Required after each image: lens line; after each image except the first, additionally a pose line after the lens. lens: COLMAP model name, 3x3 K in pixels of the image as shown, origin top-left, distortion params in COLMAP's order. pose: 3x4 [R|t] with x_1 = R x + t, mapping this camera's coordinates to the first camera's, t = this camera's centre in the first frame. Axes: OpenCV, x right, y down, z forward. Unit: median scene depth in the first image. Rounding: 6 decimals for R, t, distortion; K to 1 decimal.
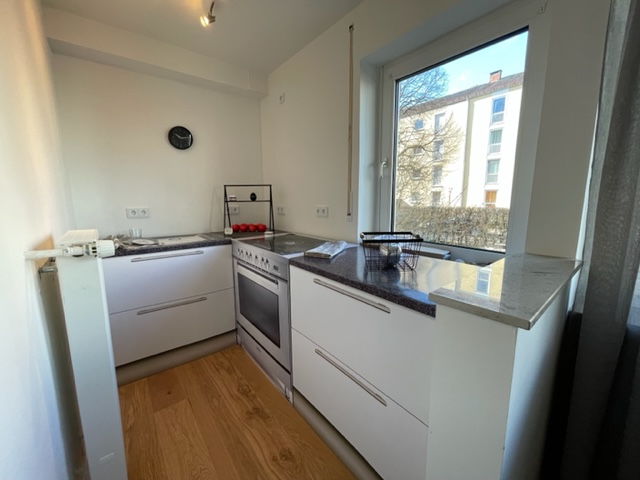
lens RADIAL K [[257.1, 0, 320.0], [0, 257.1, 240.0], [0, 0, 1]] dist [-0.001642, -0.000086]
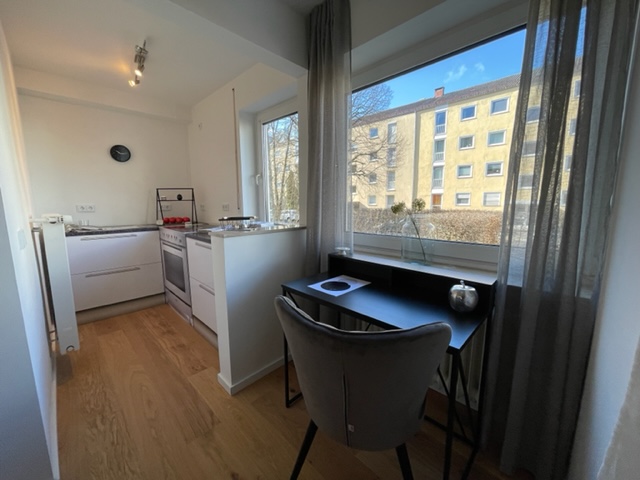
lens RADIAL K [[257.1, 0, 320.0], [0, 257.1, 240.0], [0, 0, 1]] dist [-0.001642, -0.000086]
pose [[0.992935, -0.015342, 0.117664, 0.341368], [0.016672, 0.999808, -0.010327, 0.091746], [-0.117483, 0.012215, 0.993000, -0.468706]]
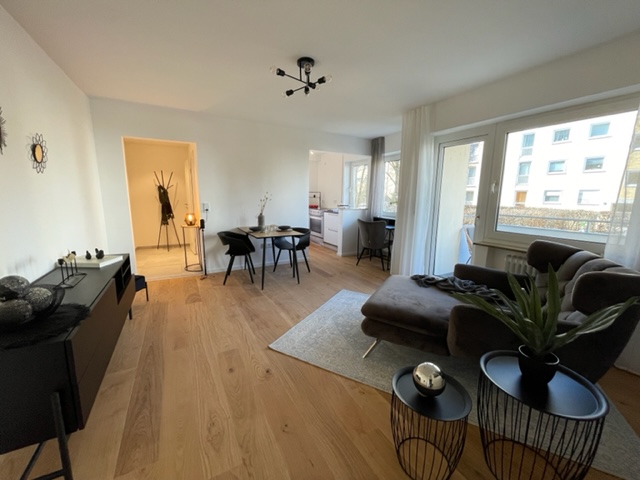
lens RADIAL K [[257.1, 0, 320.0], [0, 257.1, 240.0], [0, 0, 1]] dist [-0.001642, -0.000086]
pose [[0.983905, 0.046733, -0.172472, 0.385153], [-0.044411, 0.998864, 0.017301, 0.321392], [0.173085, -0.009363, 0.984862, -2.166444]]
